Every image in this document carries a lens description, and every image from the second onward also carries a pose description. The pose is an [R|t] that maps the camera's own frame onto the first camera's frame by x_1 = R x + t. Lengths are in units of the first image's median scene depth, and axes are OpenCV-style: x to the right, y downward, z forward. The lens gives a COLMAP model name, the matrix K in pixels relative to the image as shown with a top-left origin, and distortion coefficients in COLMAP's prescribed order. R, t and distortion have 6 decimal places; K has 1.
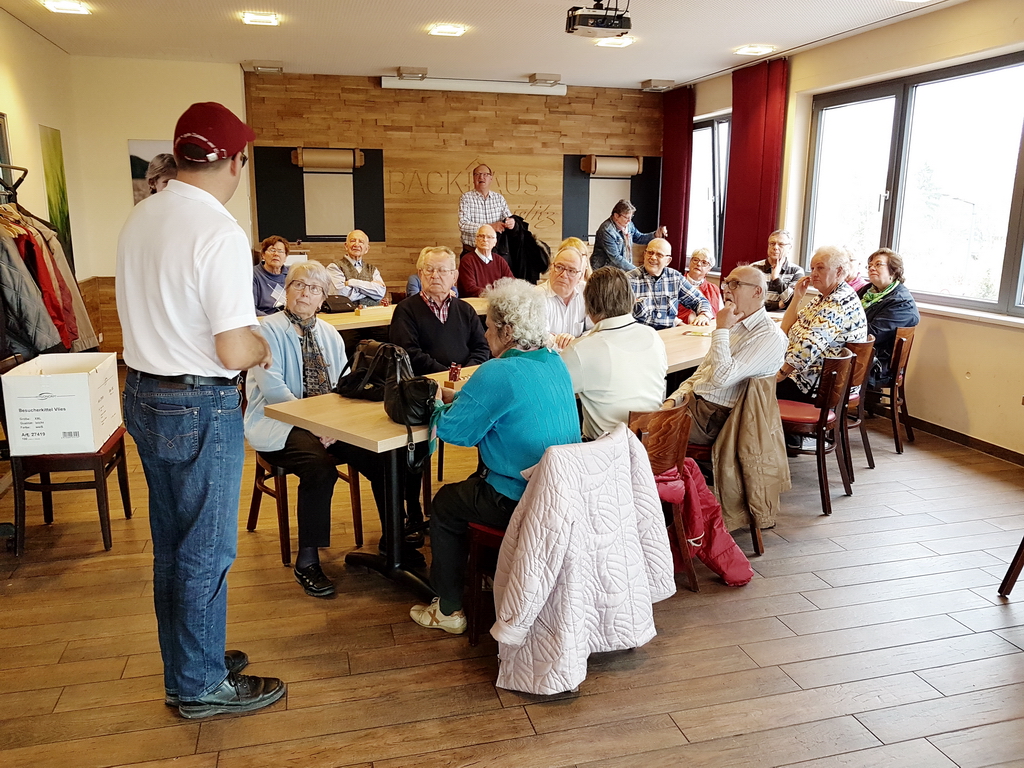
lens RADIAL K [[746.6, 0, 517.4], [0, 746.6, 382.6], [0, 0, 1]] dist [0.056261, -0.145243]
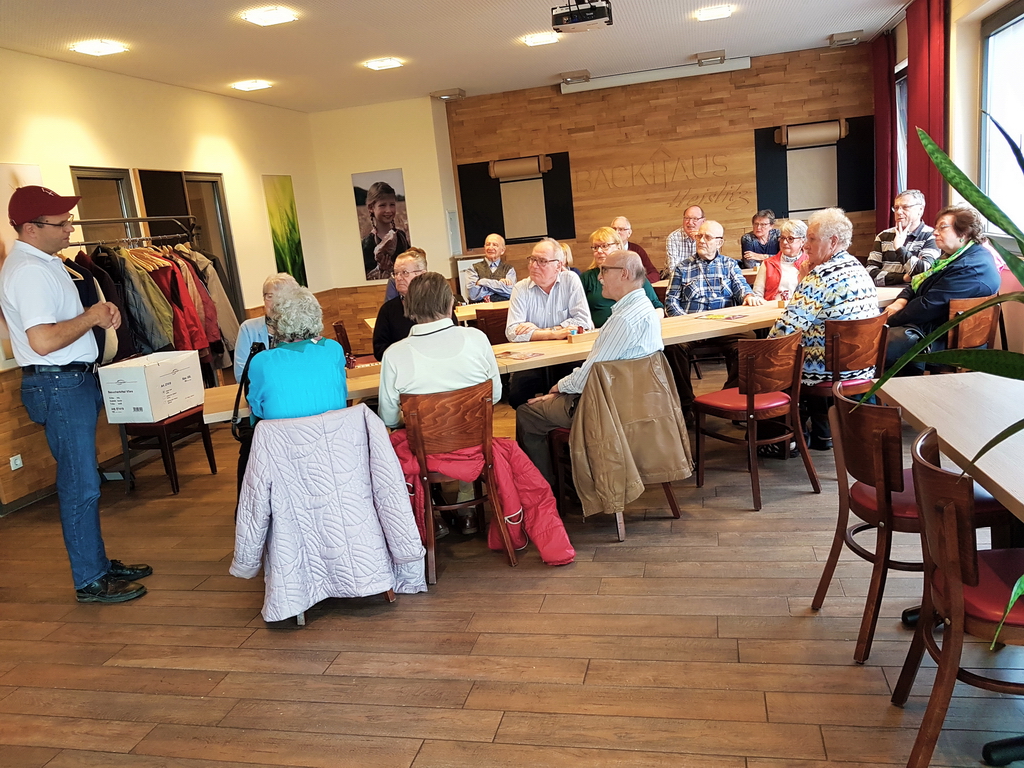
lens RADIAL K [[780.2, 0, 616.7], [0, 780.2, 382.2], [0, 0, 1]] dist [0.058374, -0.176649]
pose [[0.897743, -0.003032, -0.440510, 0.380121], [0.007672, 0.999932, 0.008753, 0.005284], [0.440453, -0.011238, 0.897705, 0.035380]]
